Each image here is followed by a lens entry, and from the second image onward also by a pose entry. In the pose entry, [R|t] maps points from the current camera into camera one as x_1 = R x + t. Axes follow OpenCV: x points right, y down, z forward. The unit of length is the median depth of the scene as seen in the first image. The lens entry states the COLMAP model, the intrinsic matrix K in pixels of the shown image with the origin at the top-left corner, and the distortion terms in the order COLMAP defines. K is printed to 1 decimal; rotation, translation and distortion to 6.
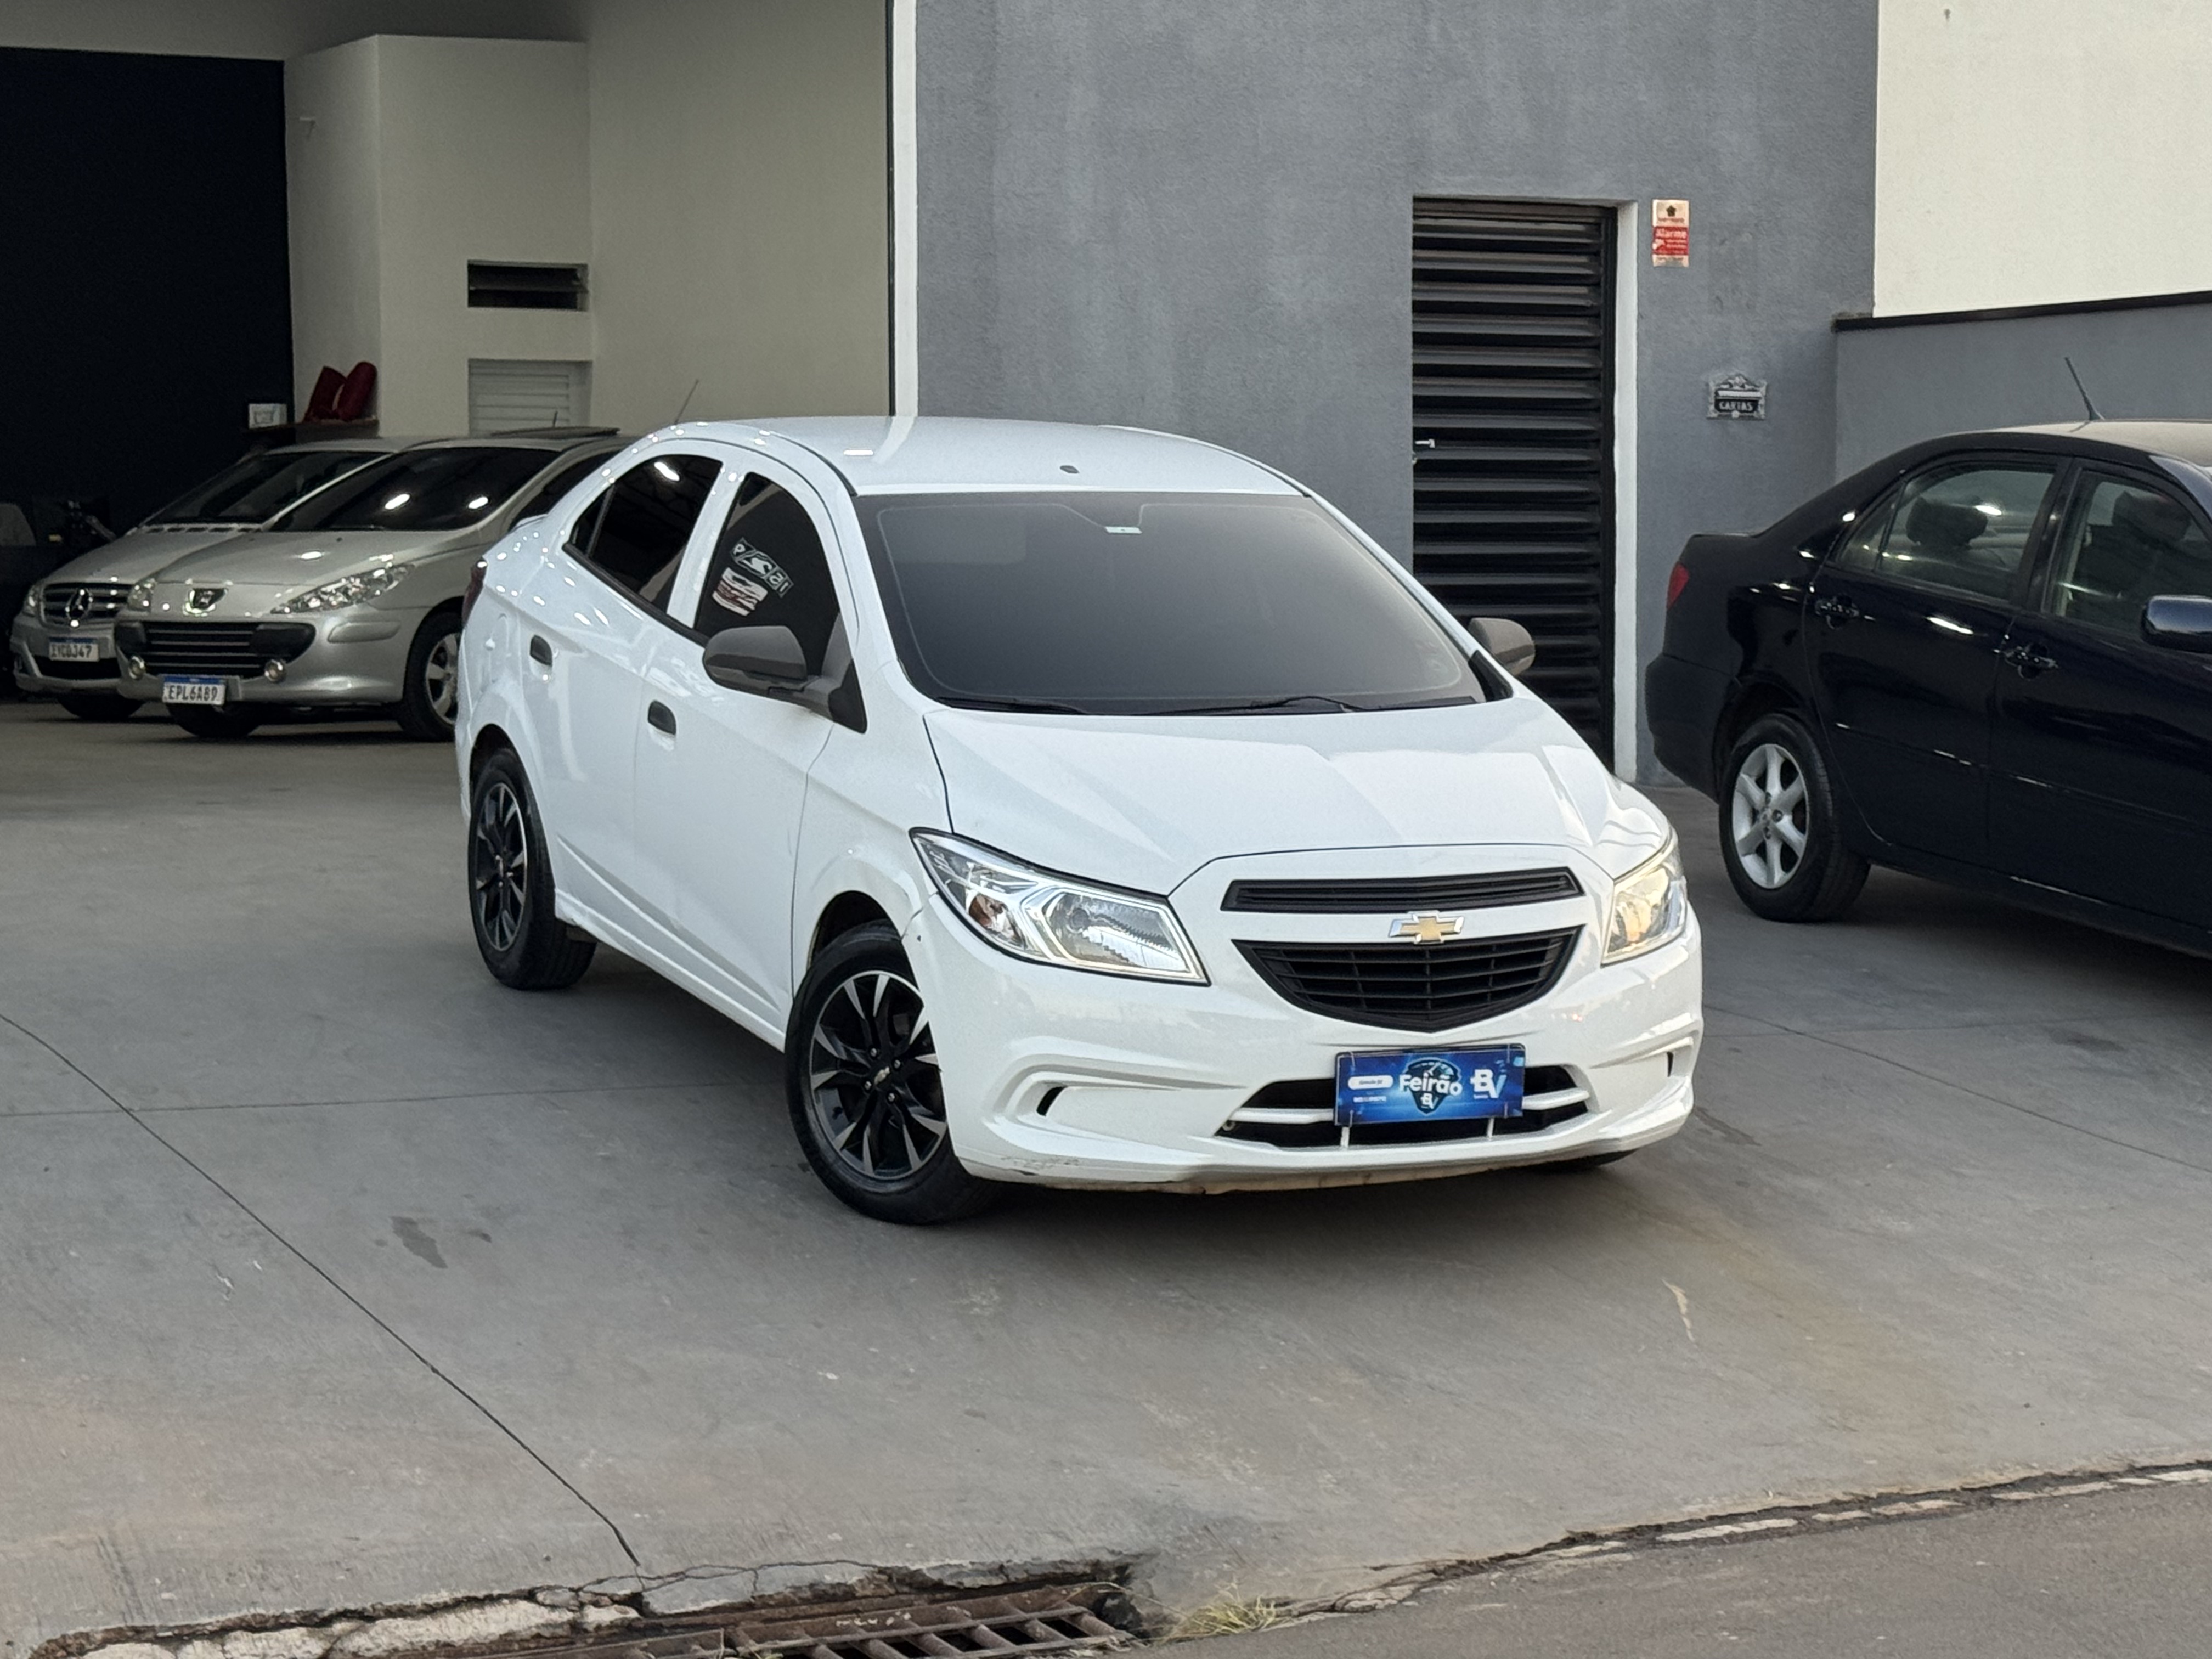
lens RADIAL K [[4717.6, 0, 1116.2], [0, 4717.6, 841.3], [0, 0, 1]] dist [0.127405, 0.077291]
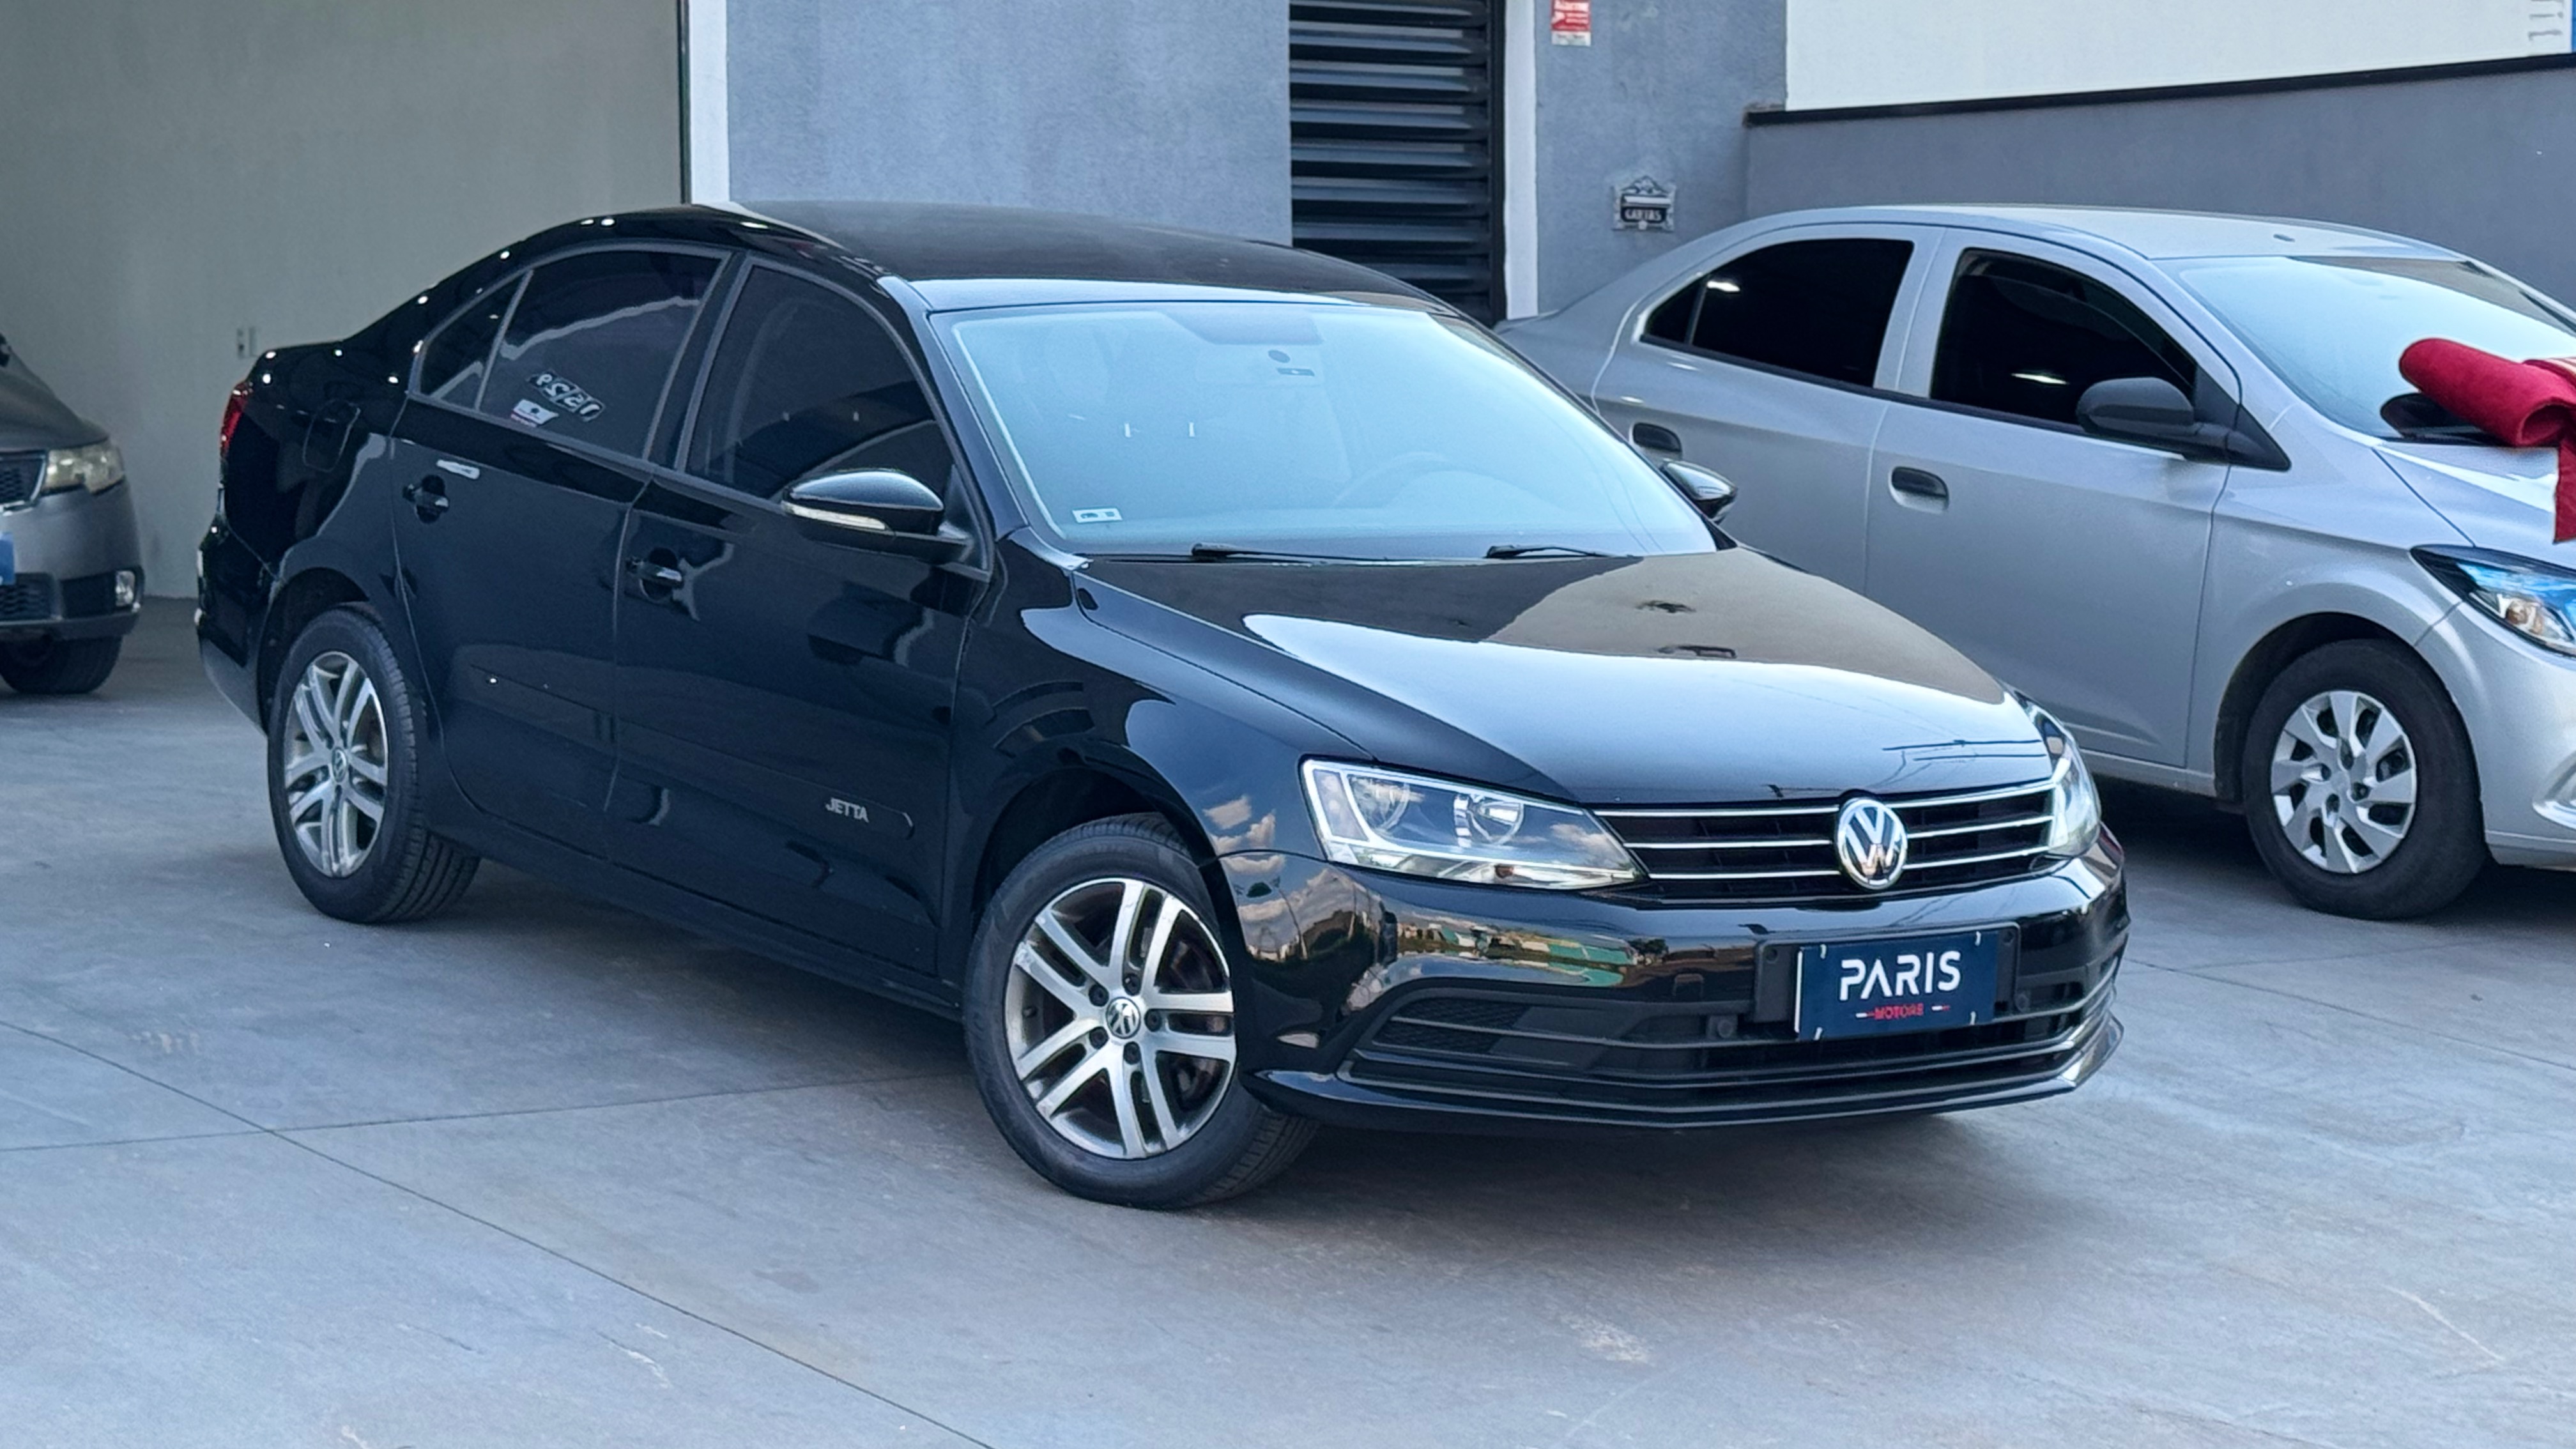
lens RADIAL K [[5575.1, 0, 1359.2], [0, 5575.1, 716.7], [0, 0, 1]] dist [0.144221, -0.235931]
pose [[0.975624, -0.015843, 0.218878, -0.138159], [0.017006, 0.999850, -0.003430, -0.001546], [-0.218791, 0.007069, 0.975746, 0.058717]]
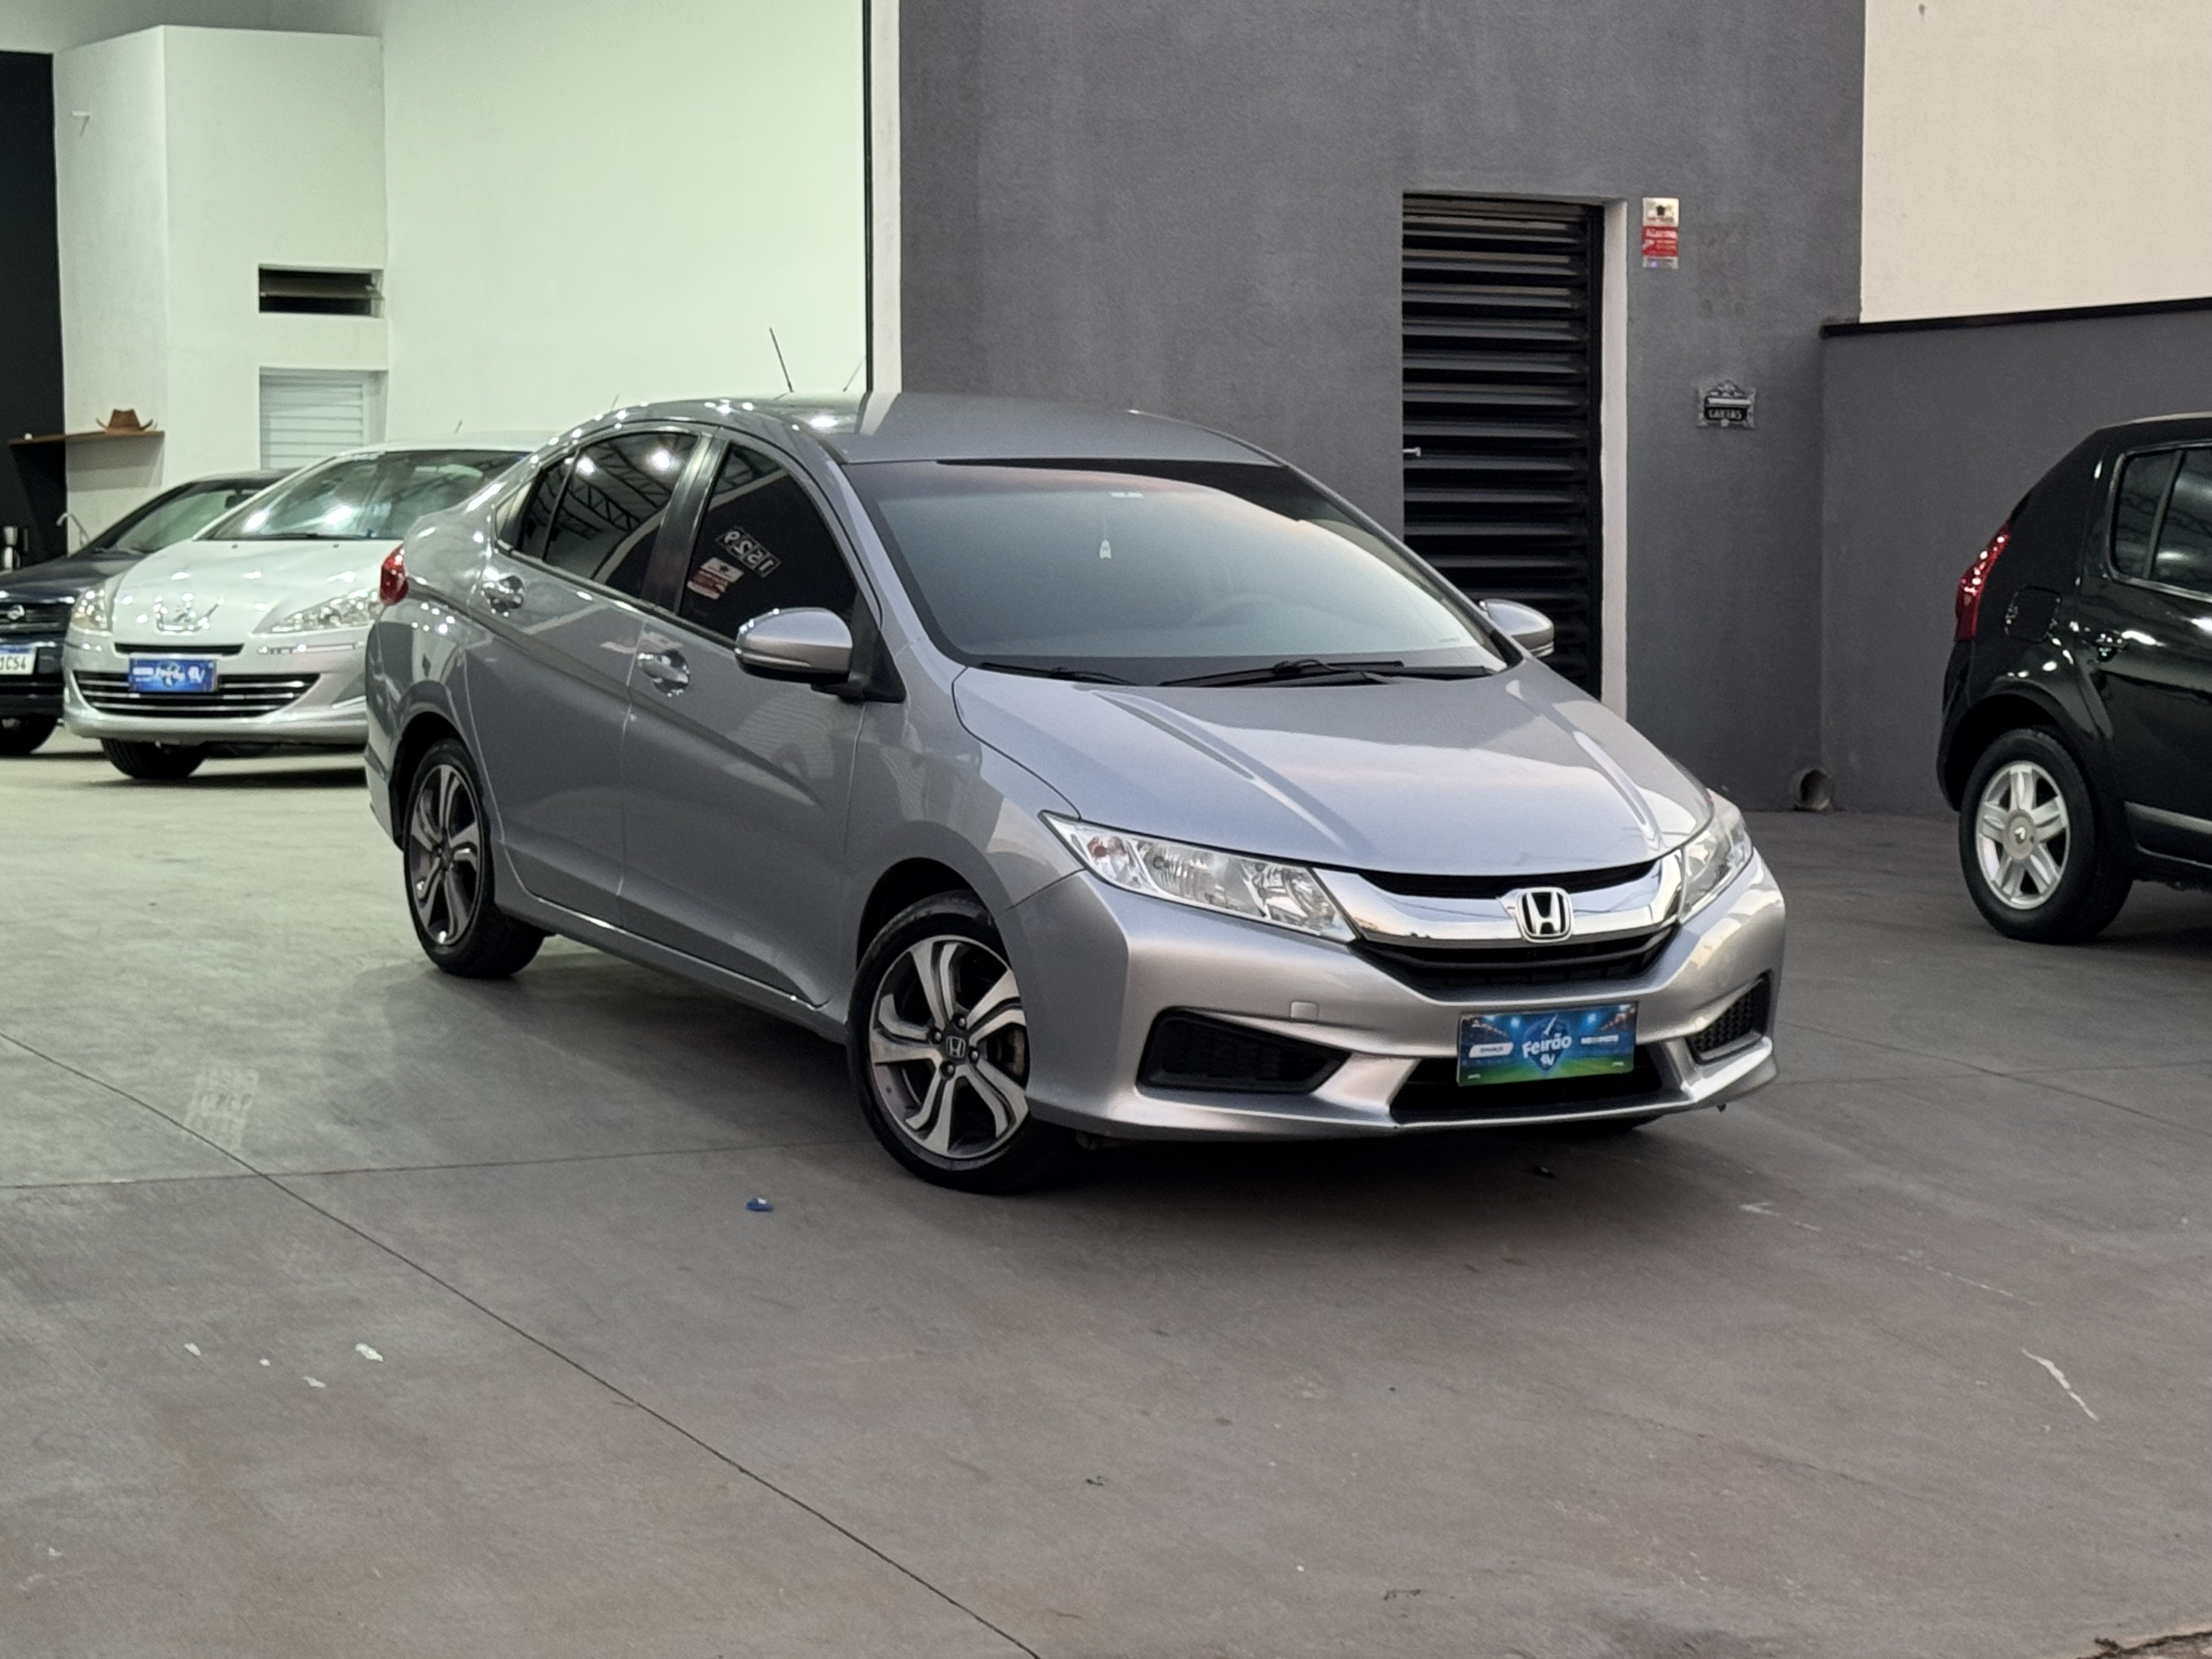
lens RADIAL K [[4766.9, 0, 1113.8], [0, 4766.9, 833.7], [0, 0, 1]] dist [0.120183, 0.153297]
pose [[0.997044, -0.003457, 0.076749, -0.069314], [0.004039, 0.999964, -0.007427, -0.000497], [-0.076720, 0.007715, 0.997023, 0.047843]]
